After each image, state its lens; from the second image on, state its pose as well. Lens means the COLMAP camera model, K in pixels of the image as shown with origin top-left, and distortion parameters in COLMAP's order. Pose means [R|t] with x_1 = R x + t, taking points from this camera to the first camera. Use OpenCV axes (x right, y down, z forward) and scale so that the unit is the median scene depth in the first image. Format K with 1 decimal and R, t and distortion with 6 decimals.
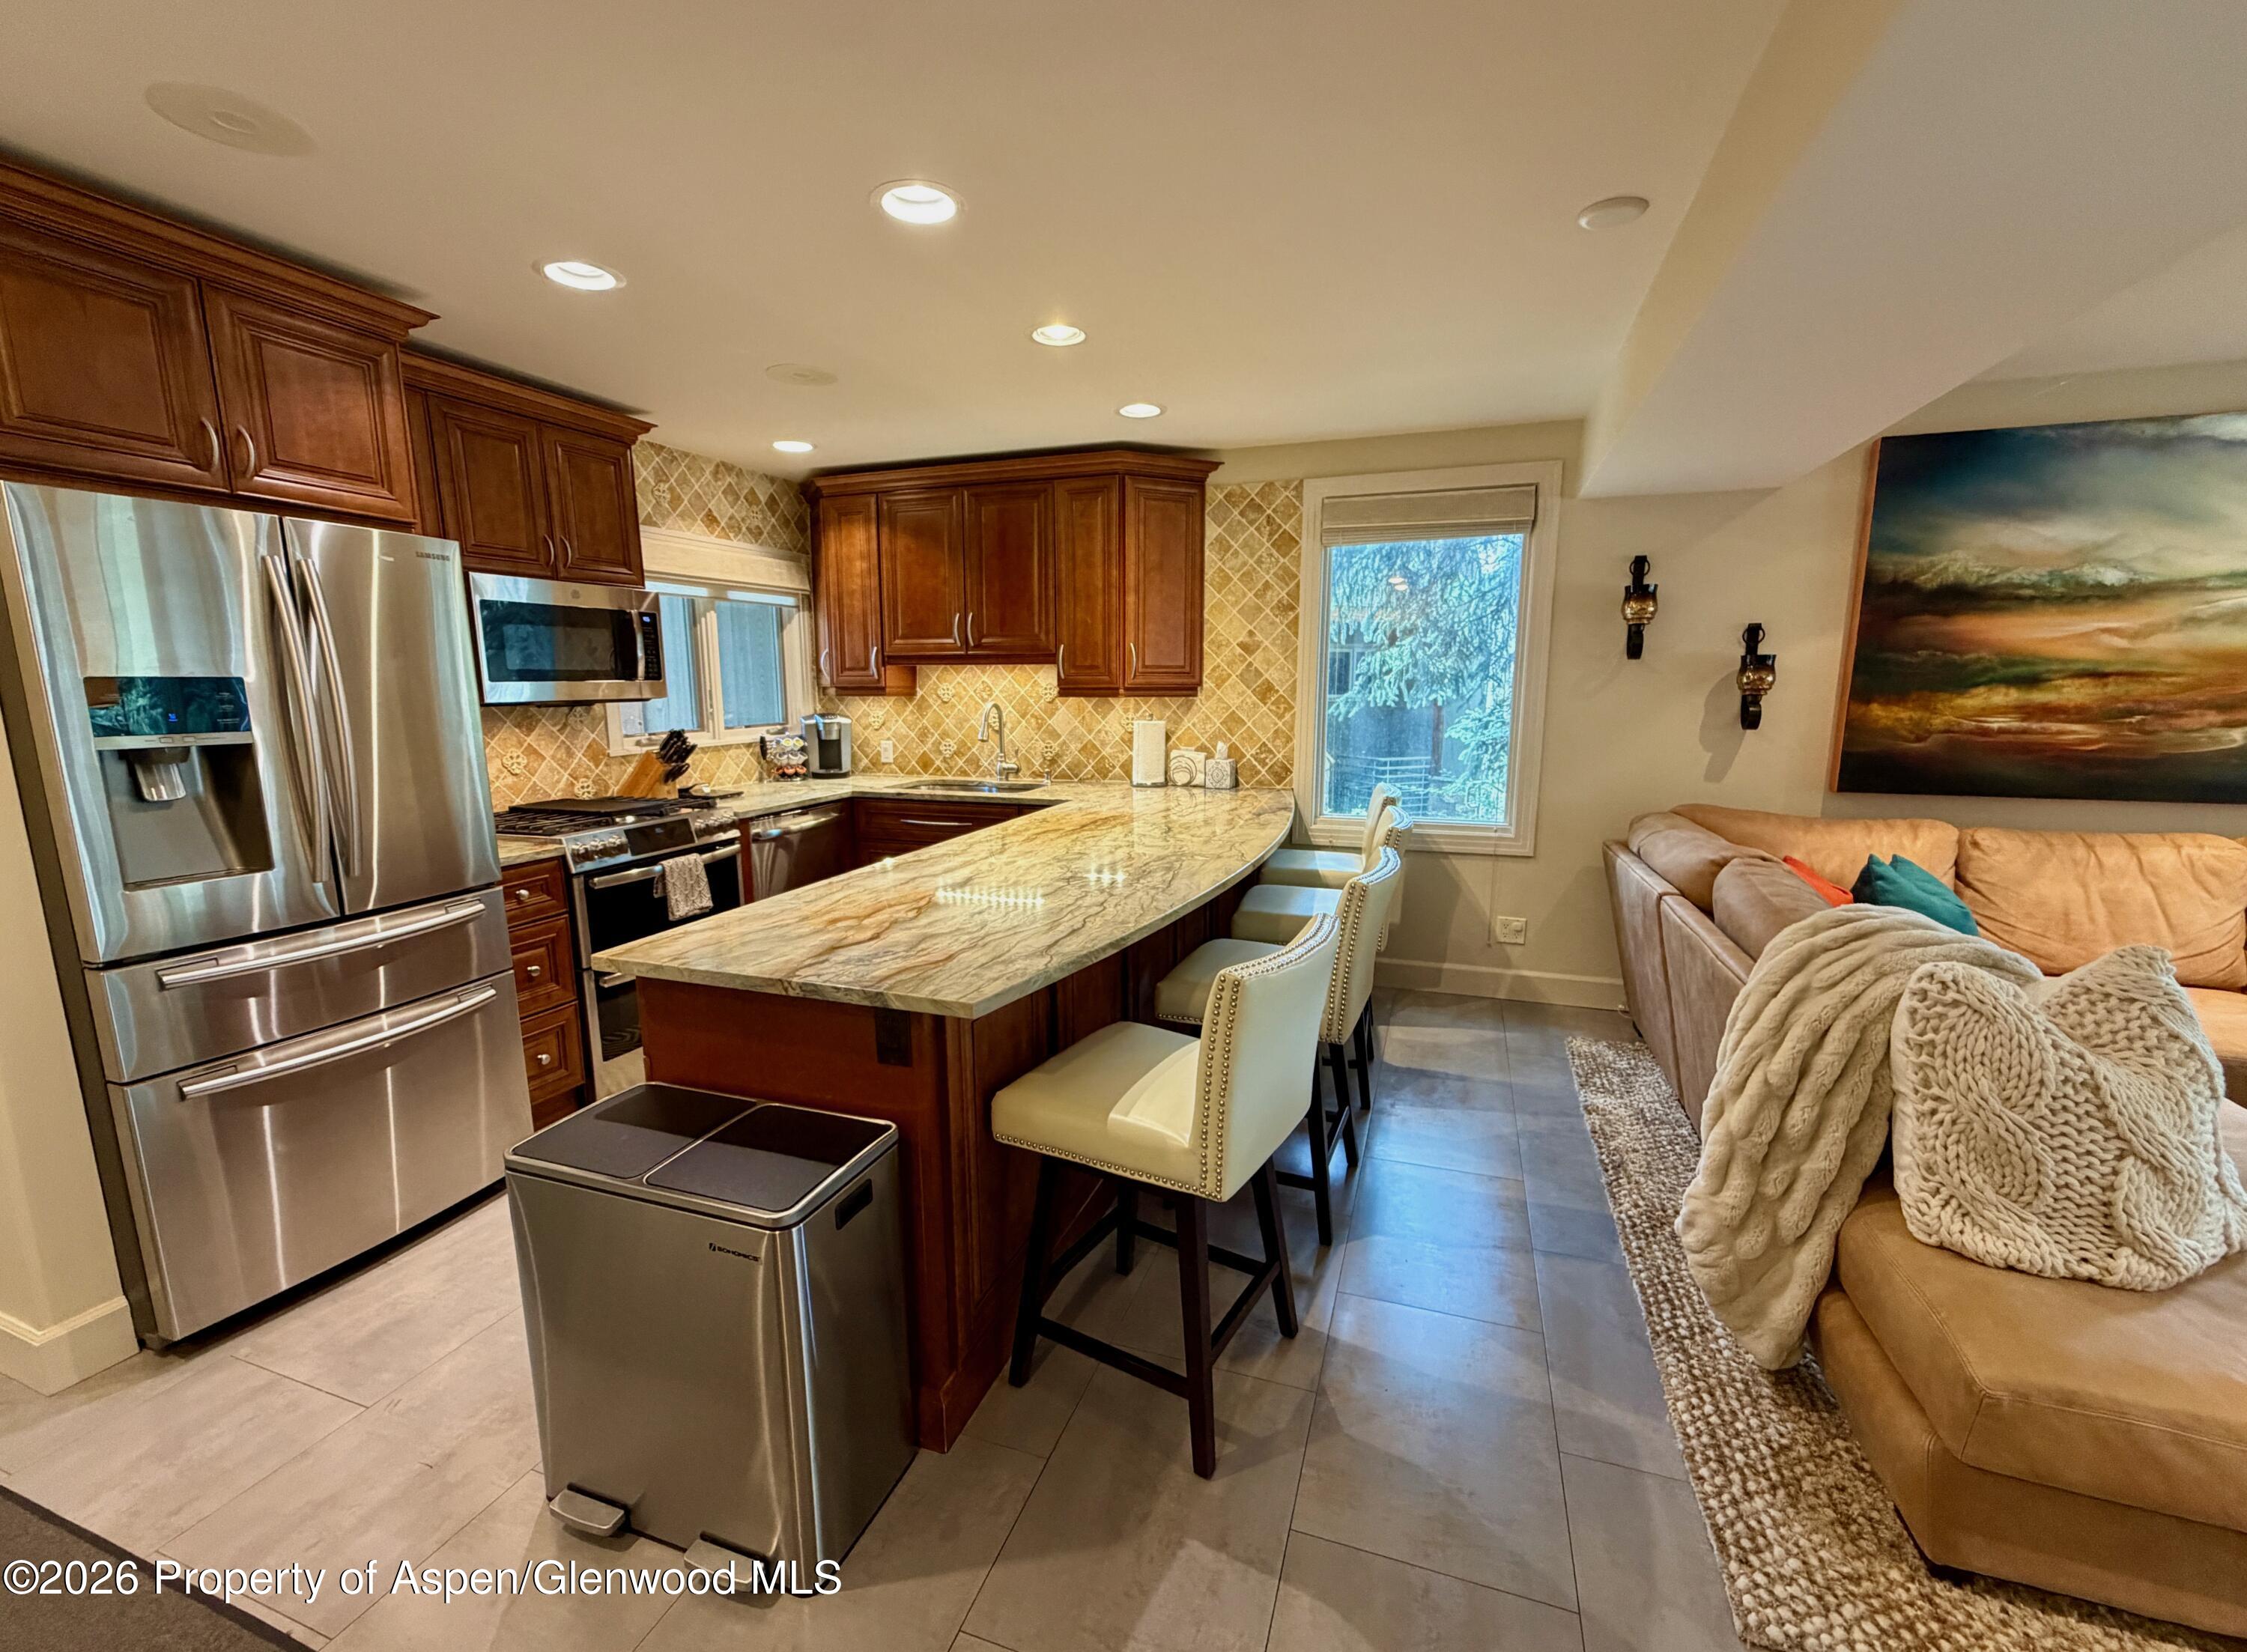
lens RADIAL K [[943.4, 0, 1121.8], [0, 943.4, 842.3], [0, 0, 1]] dist [-0.001408, 0.000172]
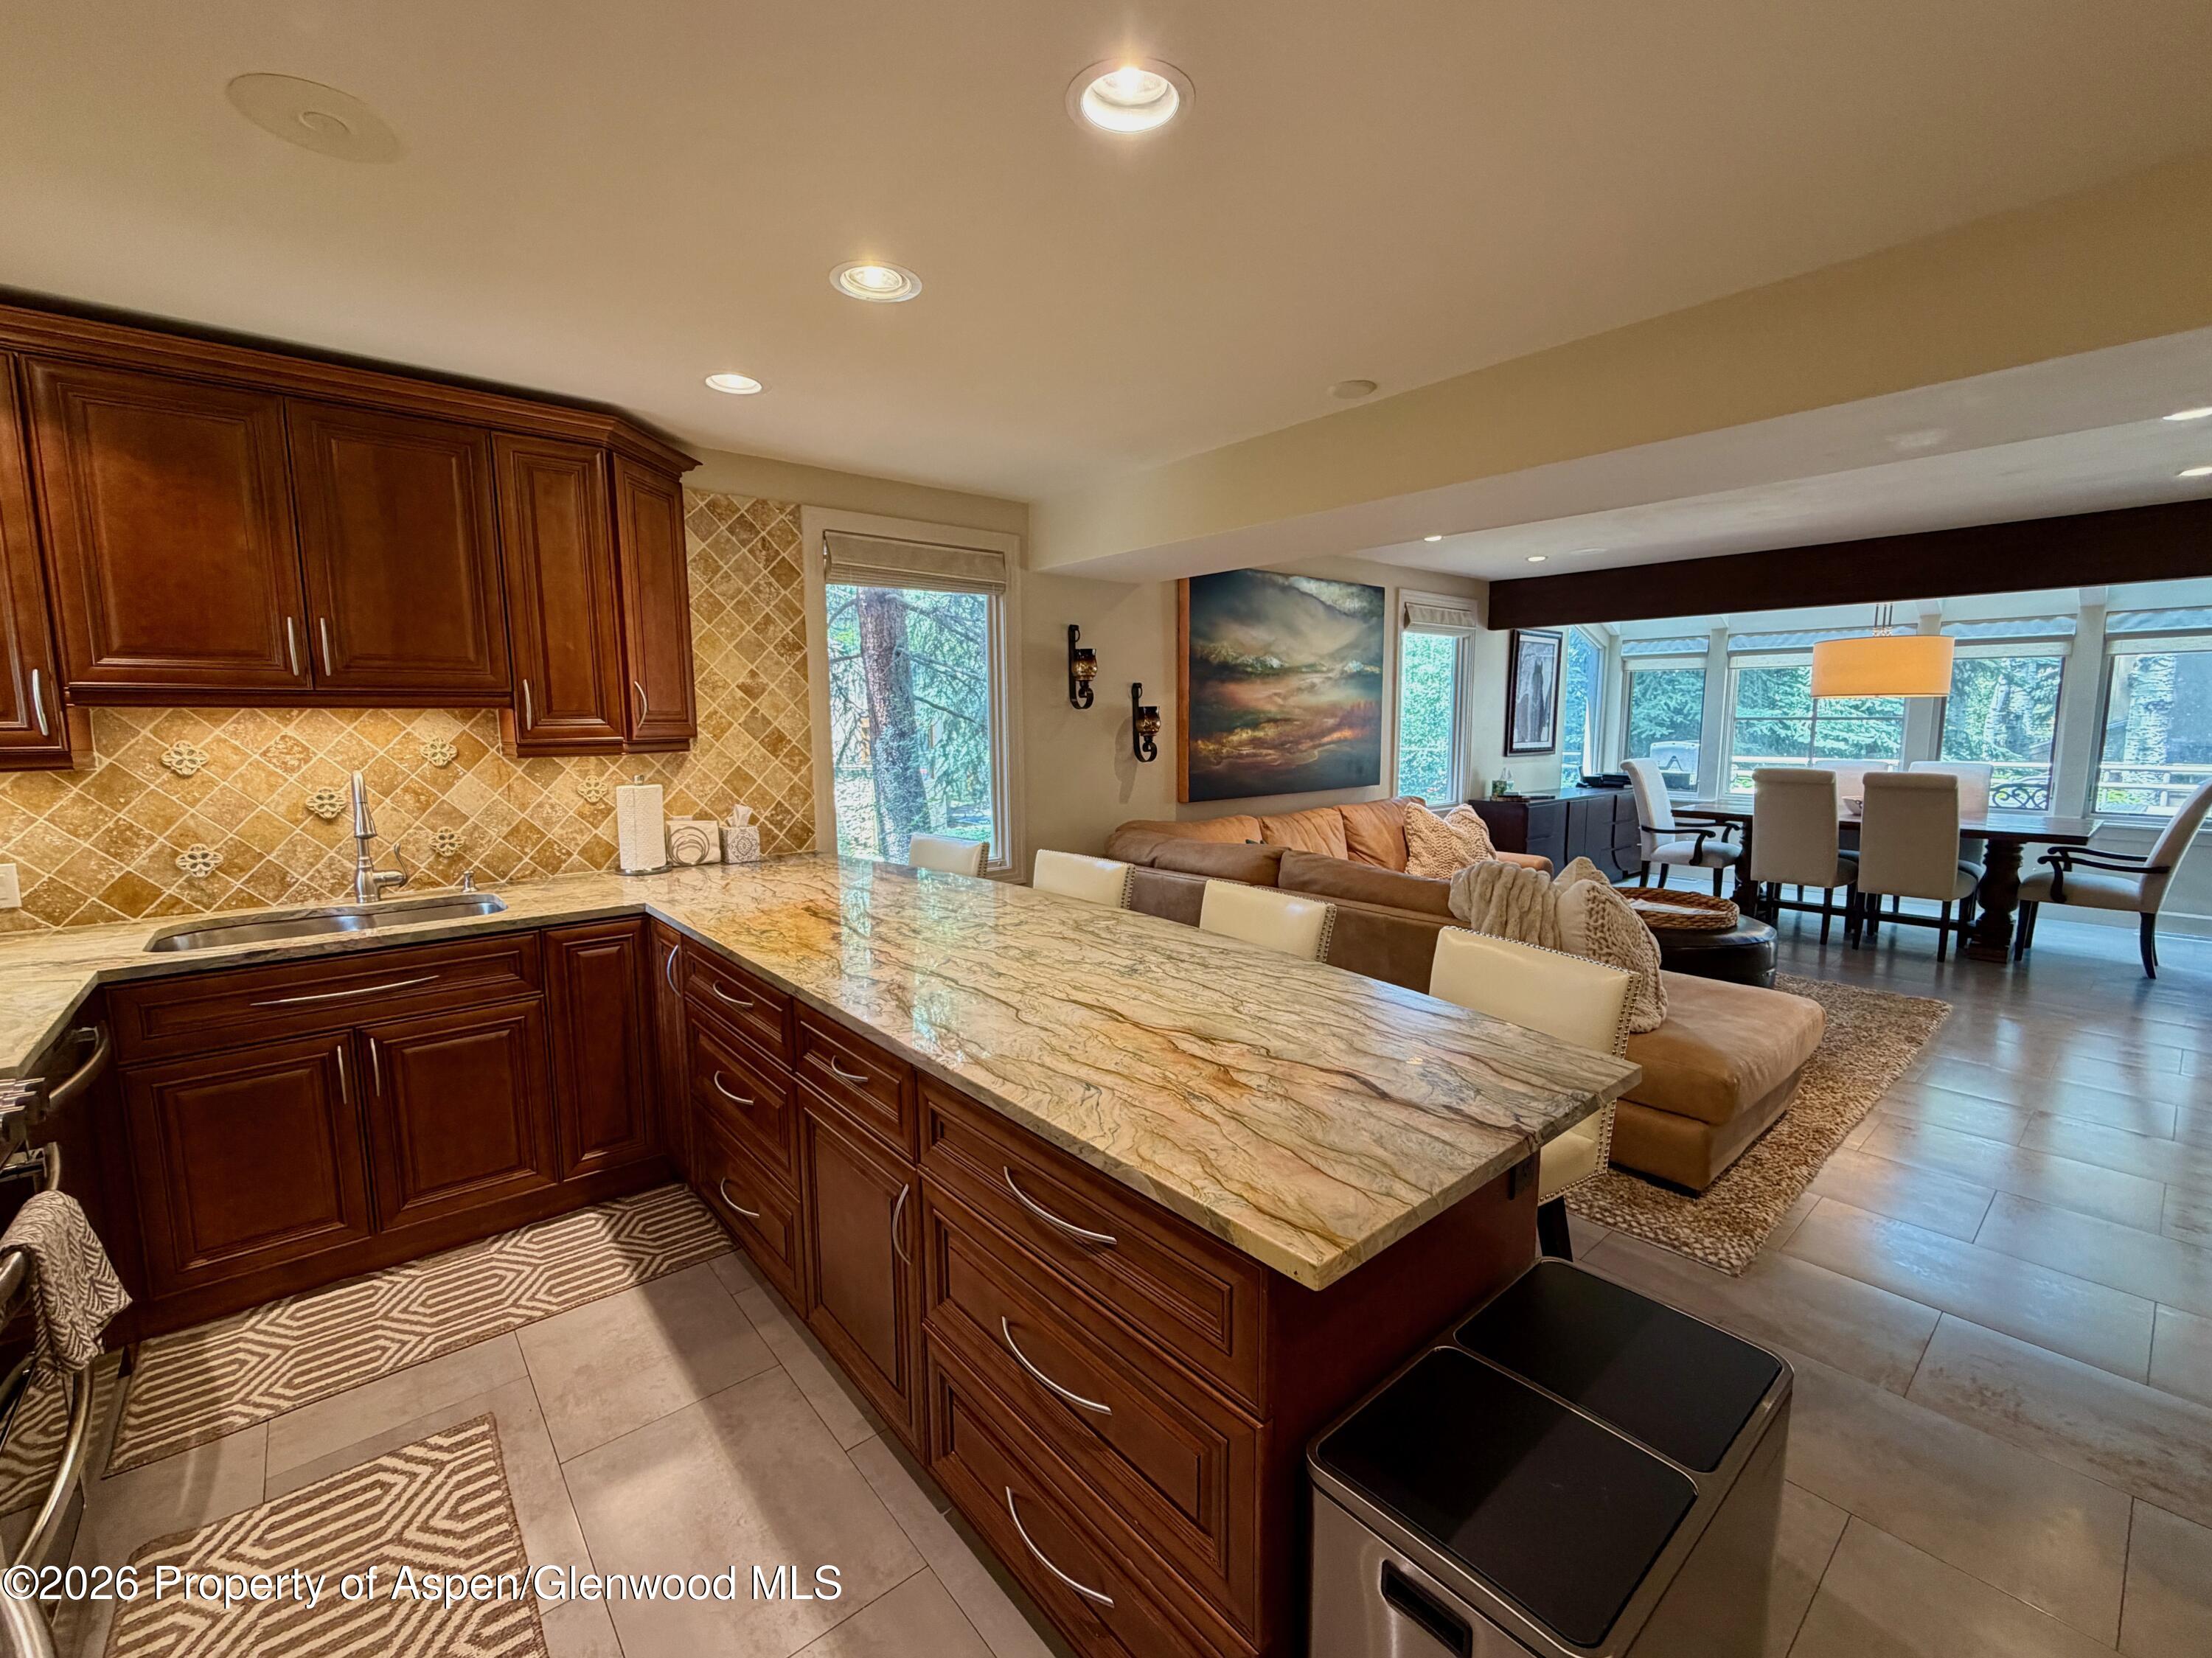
lens RADIAL K [[928.7, 0, 1098.6], [0, 928.7, 828.5], [0, 0, 1]] dist [-0.001408, 0.000172]
pose [[0.507413, -0.102865, 0.855541, -0.440901], [0.152248, 0.987932, 0.028486, -0.065091], [-0.848147, 0.115800, 0.516950, 0.342237]]
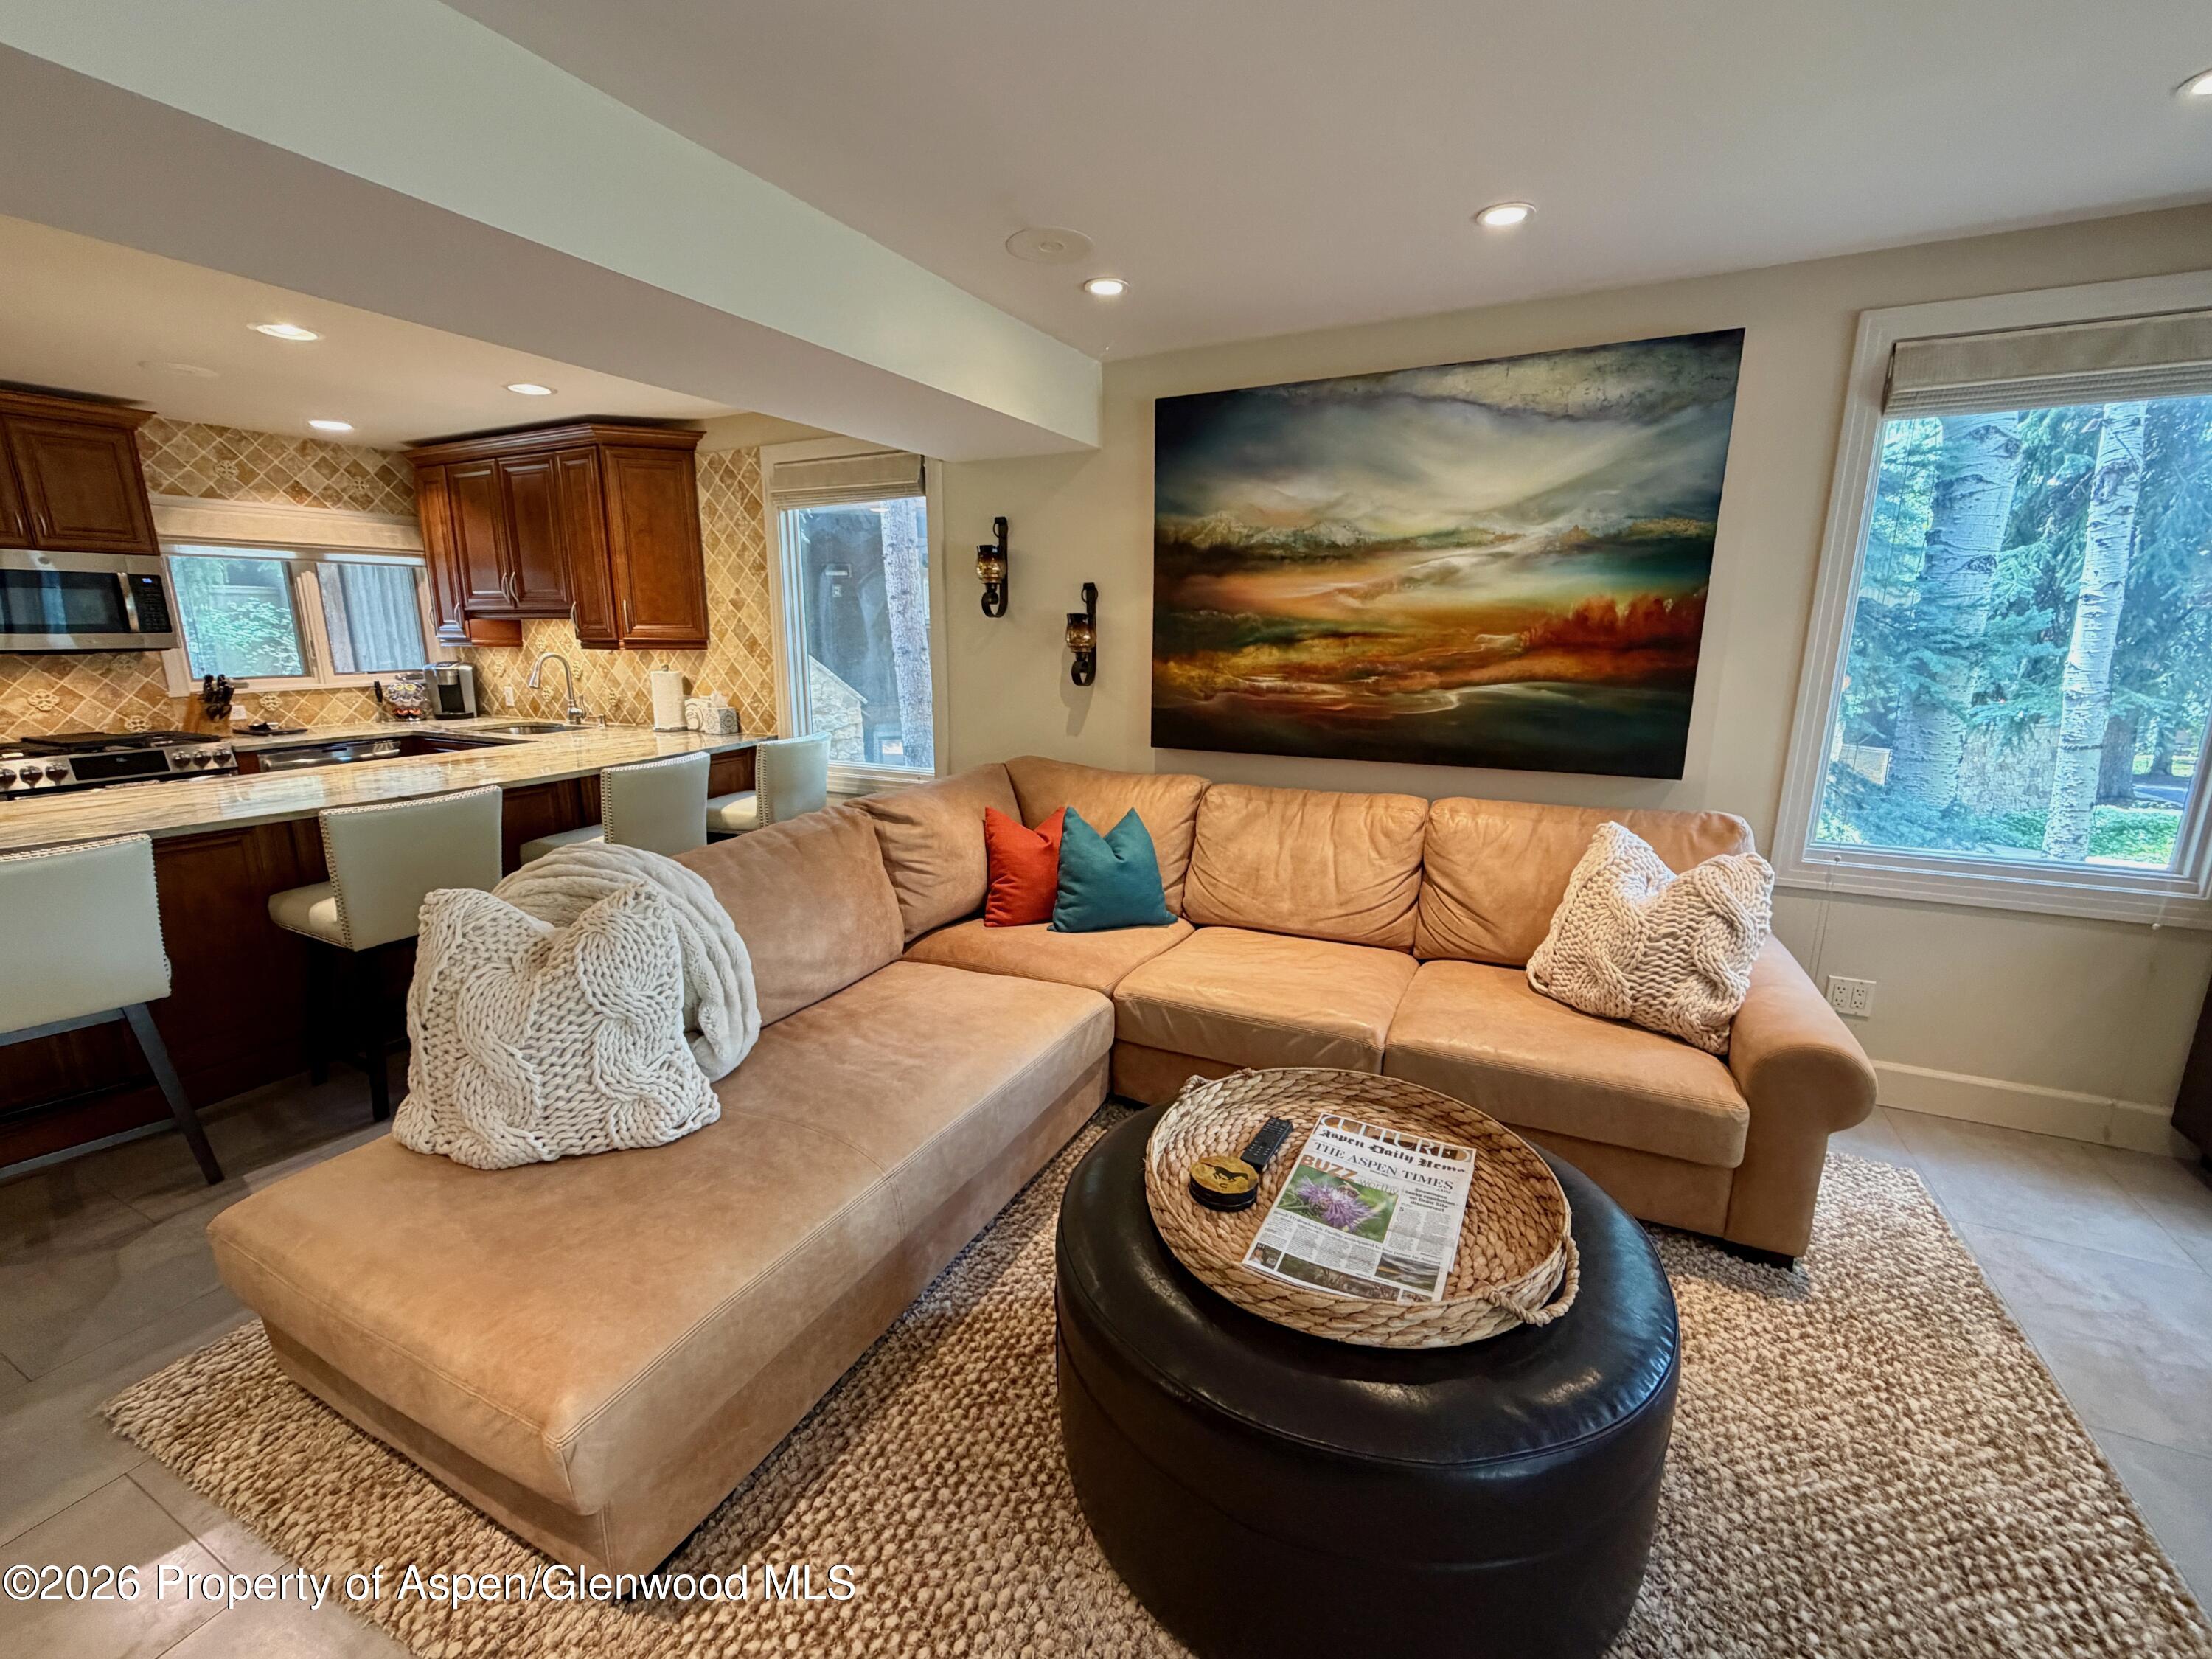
lens RADIAL K [[928.8, 0, 1119.1], [0, 928.8, 832.0], [0, 0, 1]] dist [-0.001408, 0.000172]
pose [[0.992490, 0.030686, -0.118416, 0.731204], [-0.025299, 0.998587, 0.046726, -0.006256], [0.119683, -0.043379, 0.991864, -0.018038]]
